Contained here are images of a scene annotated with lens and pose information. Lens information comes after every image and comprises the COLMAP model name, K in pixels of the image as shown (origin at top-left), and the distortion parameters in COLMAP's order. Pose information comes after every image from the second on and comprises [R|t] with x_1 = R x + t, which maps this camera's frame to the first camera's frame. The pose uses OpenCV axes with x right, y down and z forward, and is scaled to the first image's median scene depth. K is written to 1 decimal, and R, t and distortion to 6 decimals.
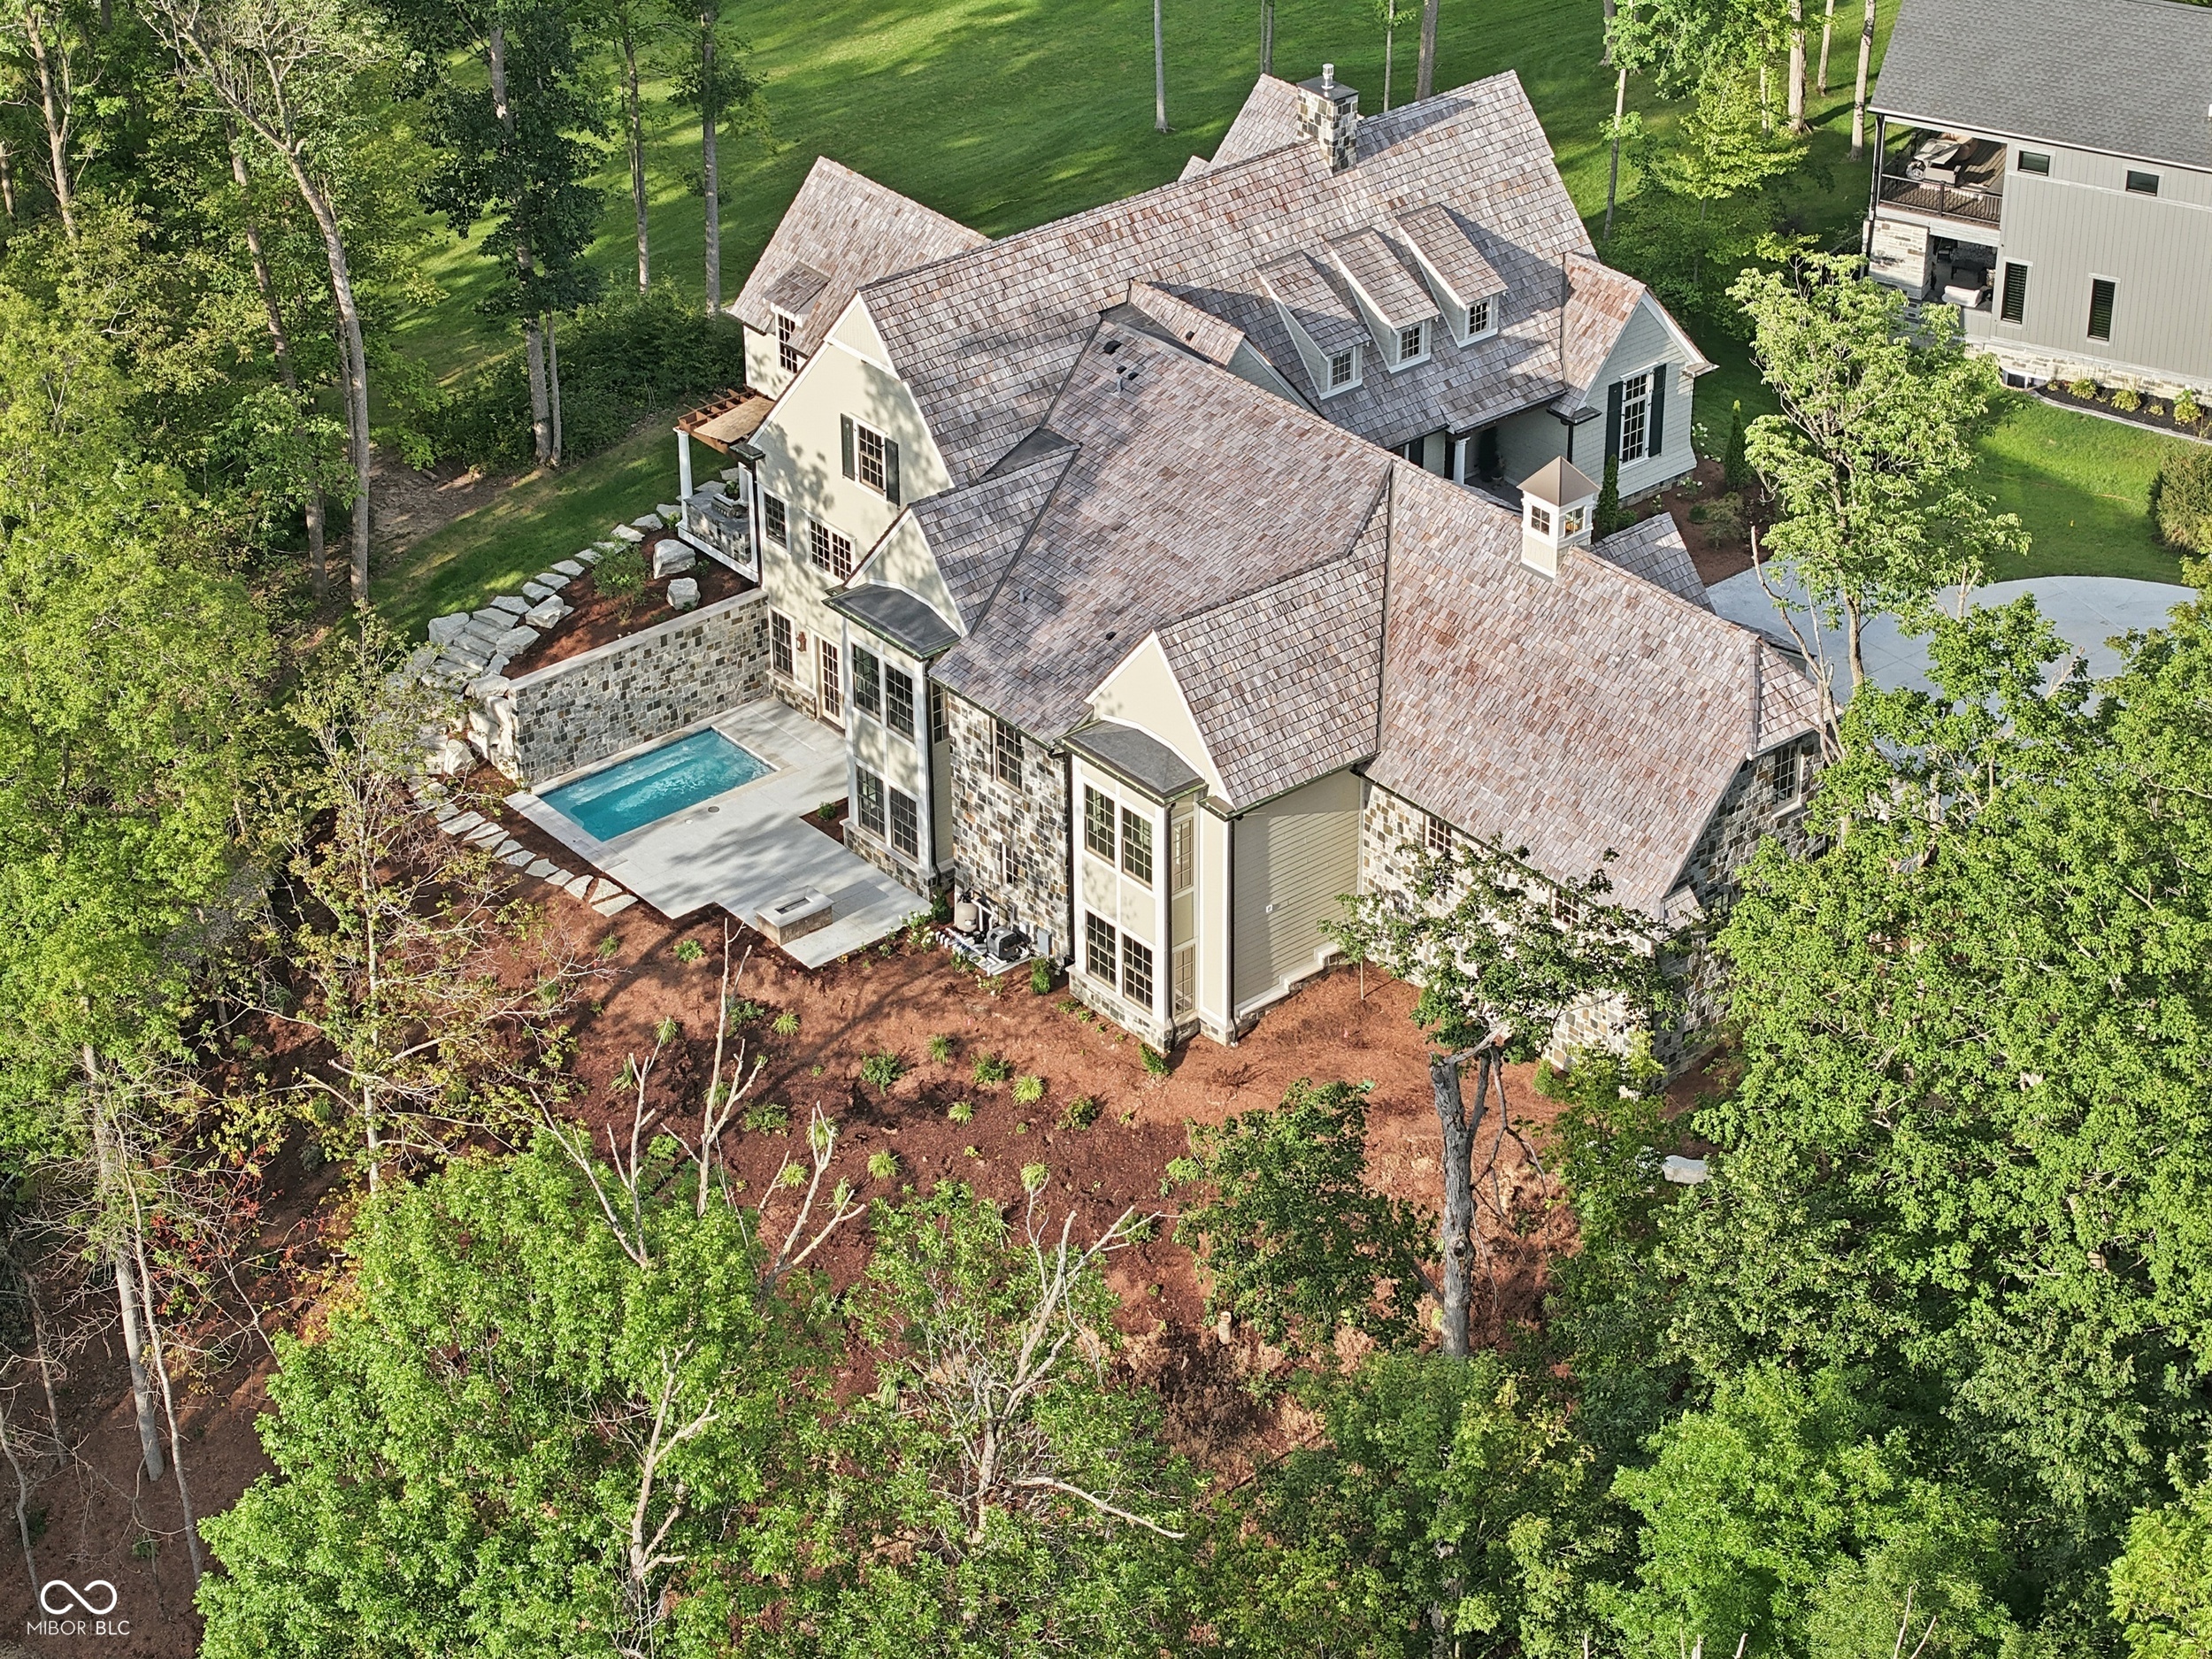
lens RADIAL K [[4476.7, 0, 1106.0], [0, 4476.7, 829.5], [0, 0, 1]] dist [-0.245421, 0.093956]
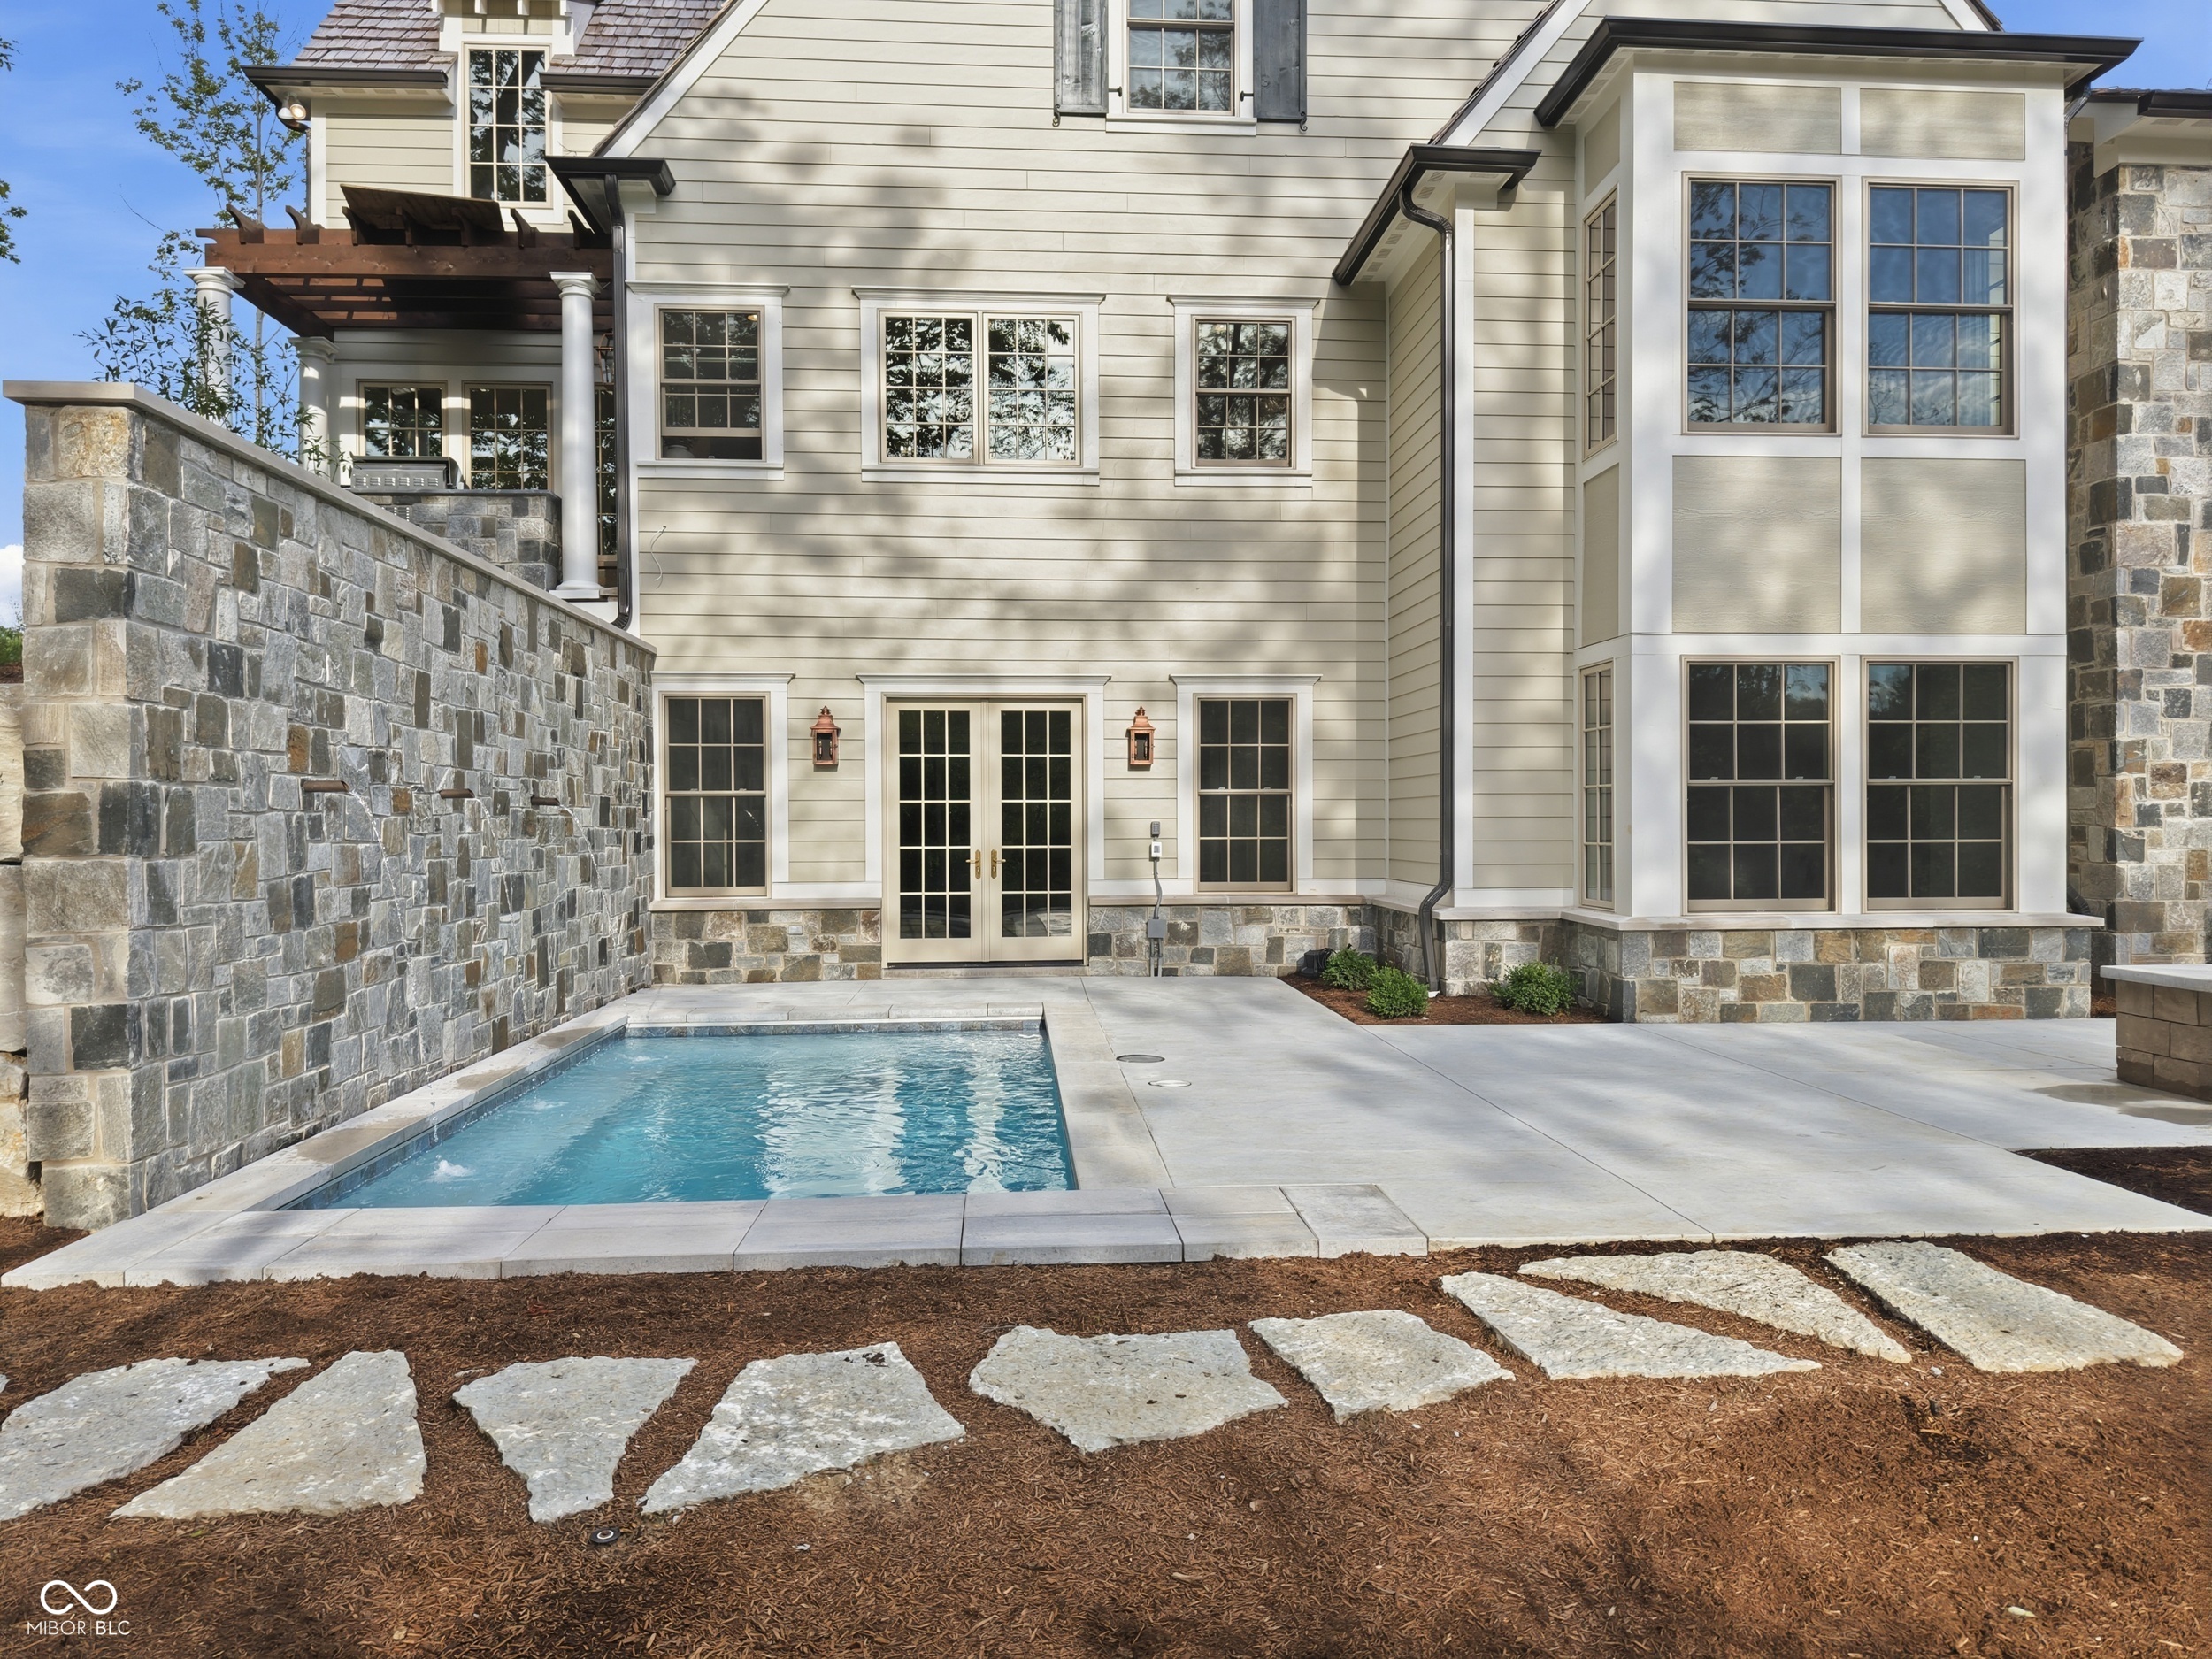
lens RADIAL K [[1472.2, 0, 1106.0], [0, 1472.2, 829.5], [0, 0, 1]] dist [0.087491, -0.128715]
pose [[0.586348, 0.001523, 0.810058, -0.157634], [0.416369, 0.857223, -0.302994, 0.008218], [-0.694862, 0.514943, 0.501997, 0.991256]]
